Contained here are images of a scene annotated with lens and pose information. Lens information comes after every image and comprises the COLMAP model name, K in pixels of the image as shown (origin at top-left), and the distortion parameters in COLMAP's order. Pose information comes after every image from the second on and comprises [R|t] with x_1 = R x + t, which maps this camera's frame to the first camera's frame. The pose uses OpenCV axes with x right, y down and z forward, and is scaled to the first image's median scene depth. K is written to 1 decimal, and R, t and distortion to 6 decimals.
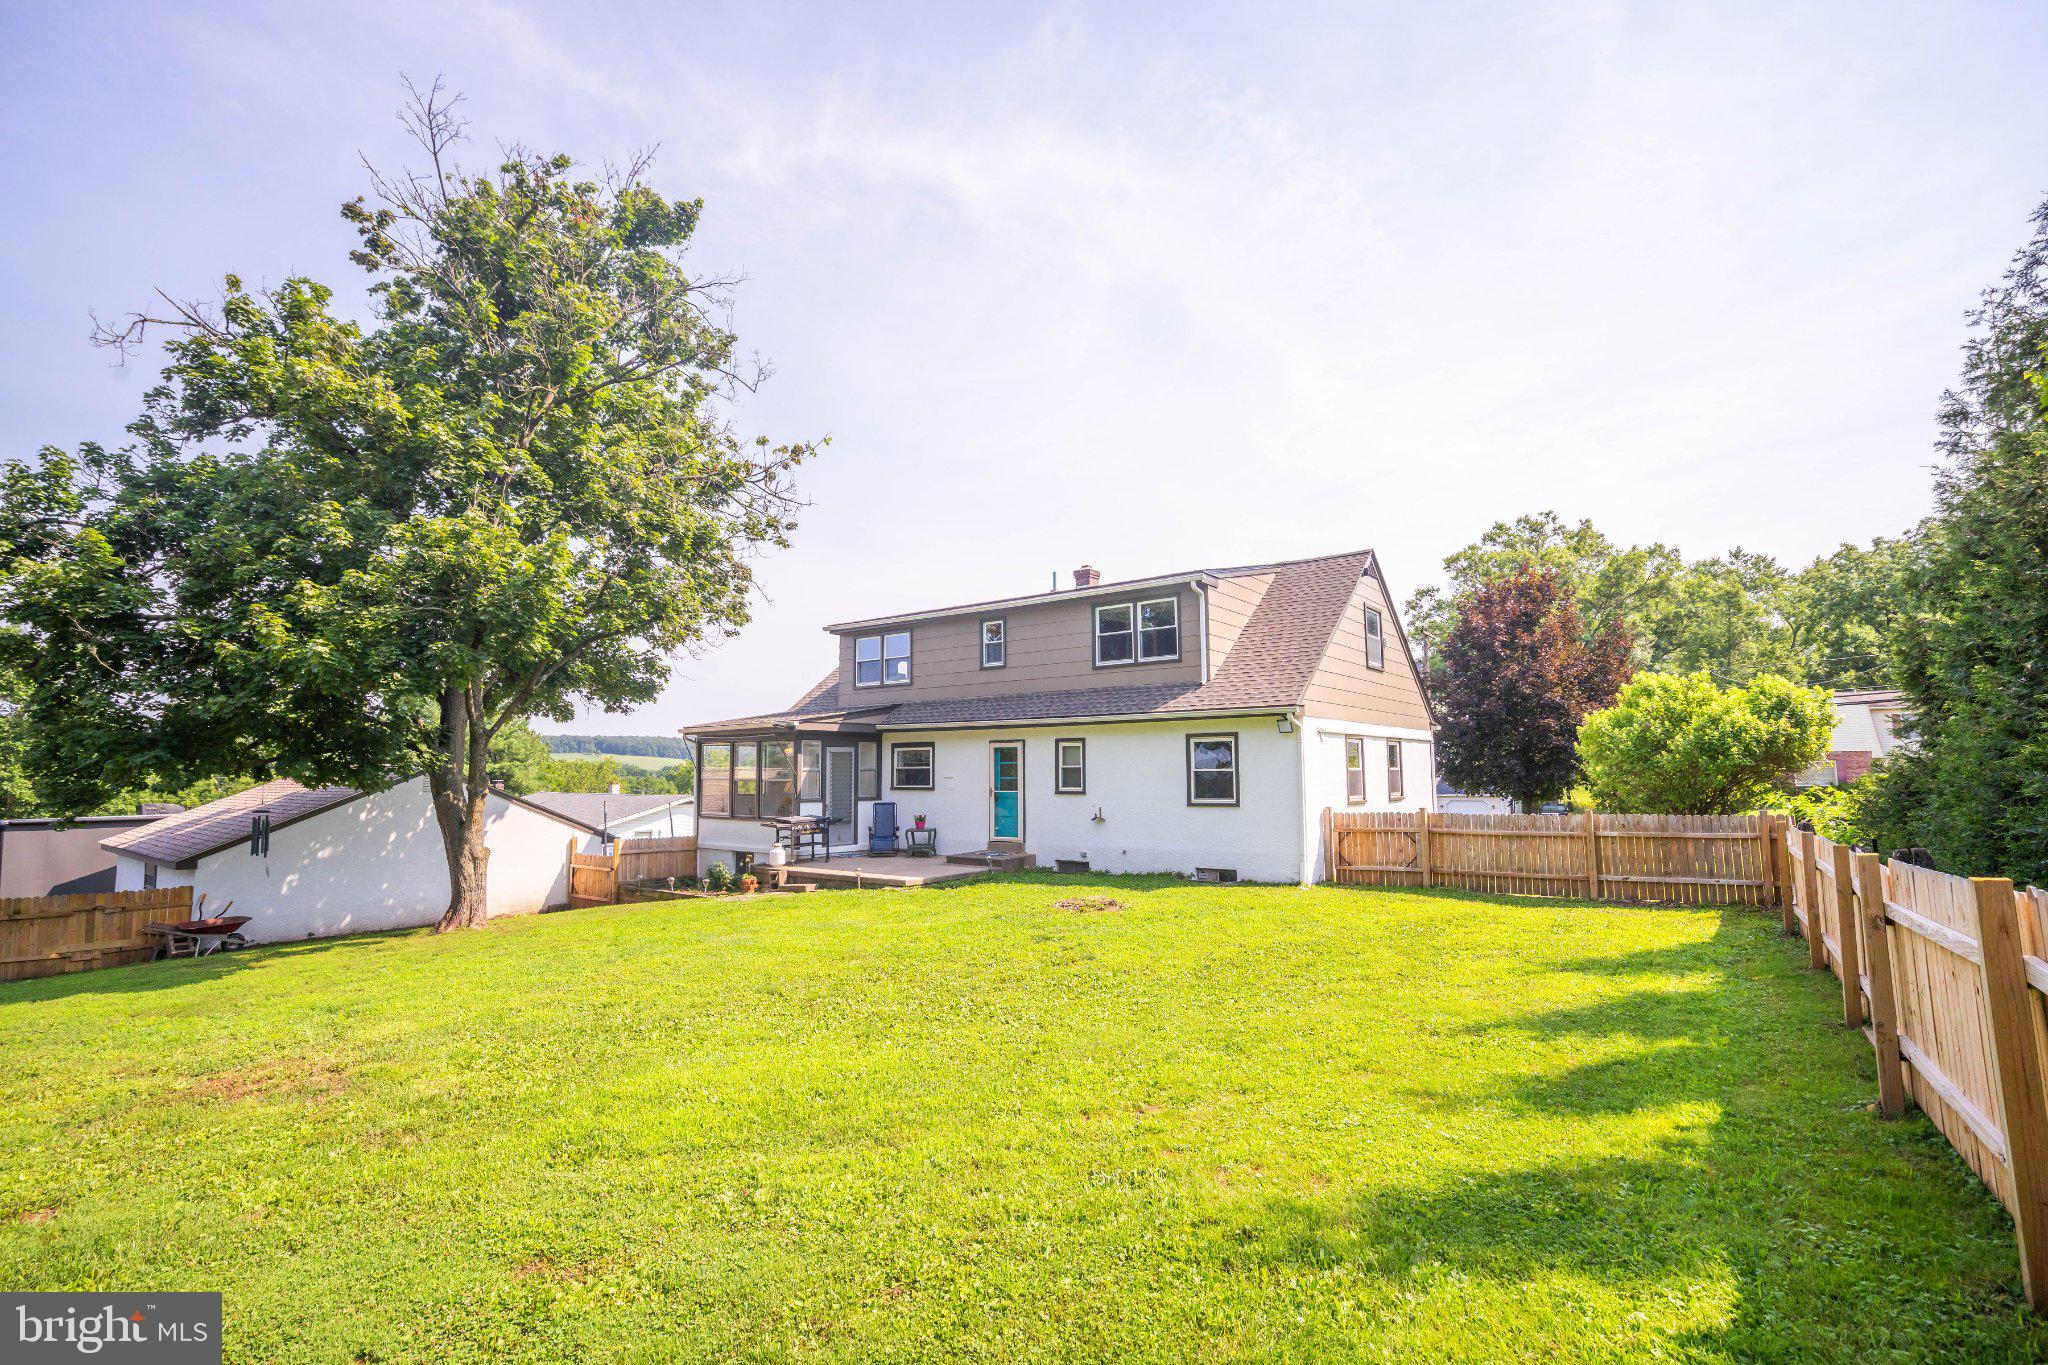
lens RADIAL K [[961.3, 0, 1024.0], [0, 961.3, 682.5], [0, 0, 1]] dist [-0.001027, -0.000057]
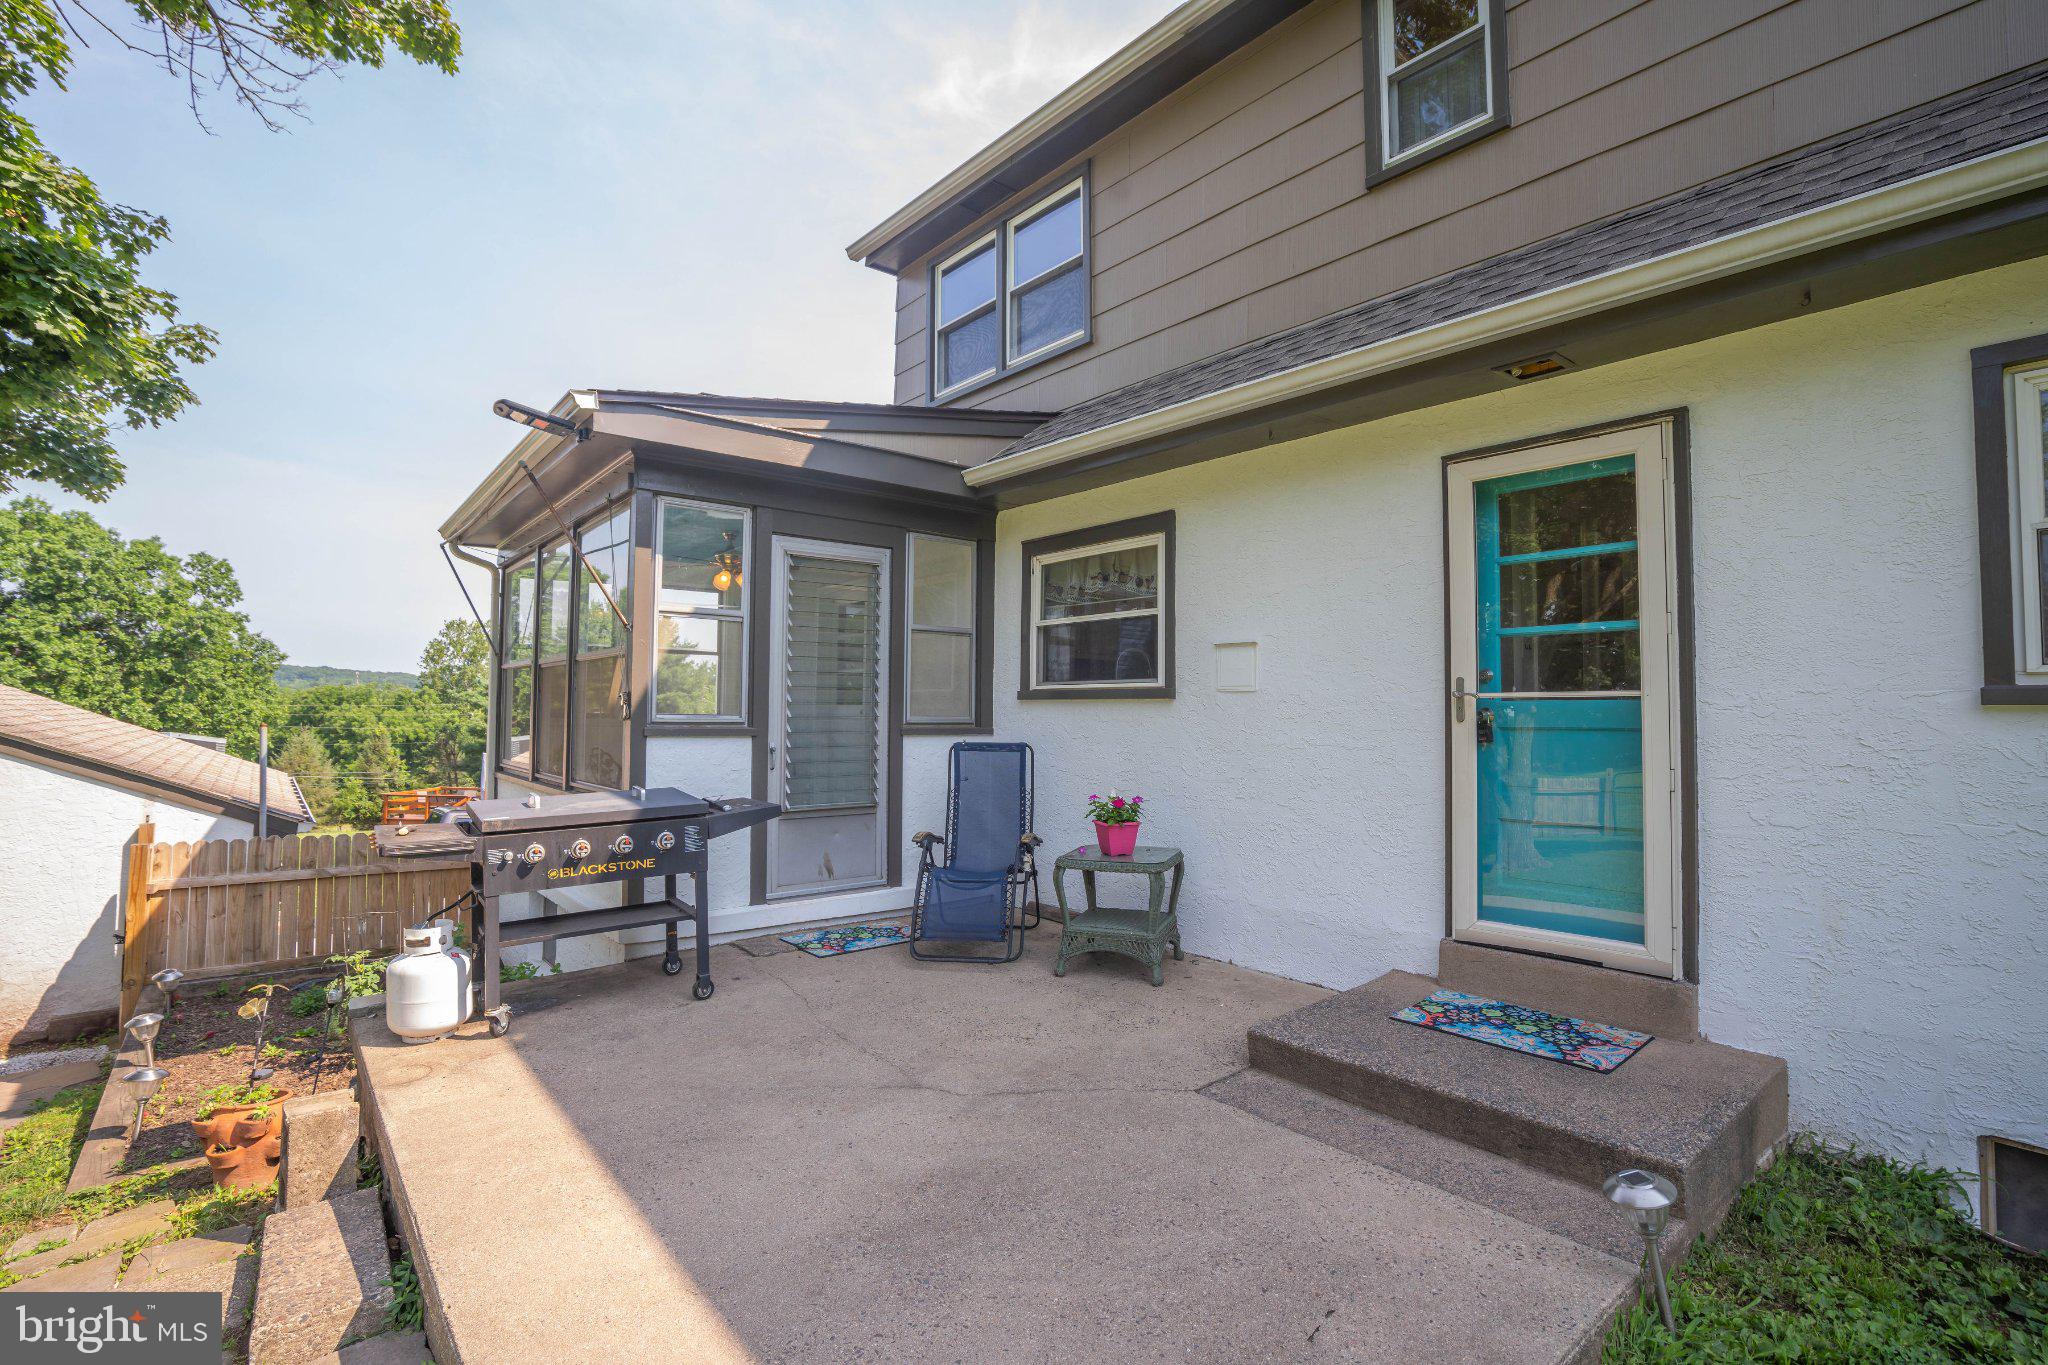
lens RADIAL K [[961.3, 0, 1024.0], [0, 961.3, 682.5], [0, 0, 1]] dist [-0.001027, -0.000057]
pose [[0.973069, 0.003977, -0.230478, -0.072867], [0.008234, 0.998613, 0.051996, 0.093481], [0.230365, -0.052493, 0.971687, 0.738163]]
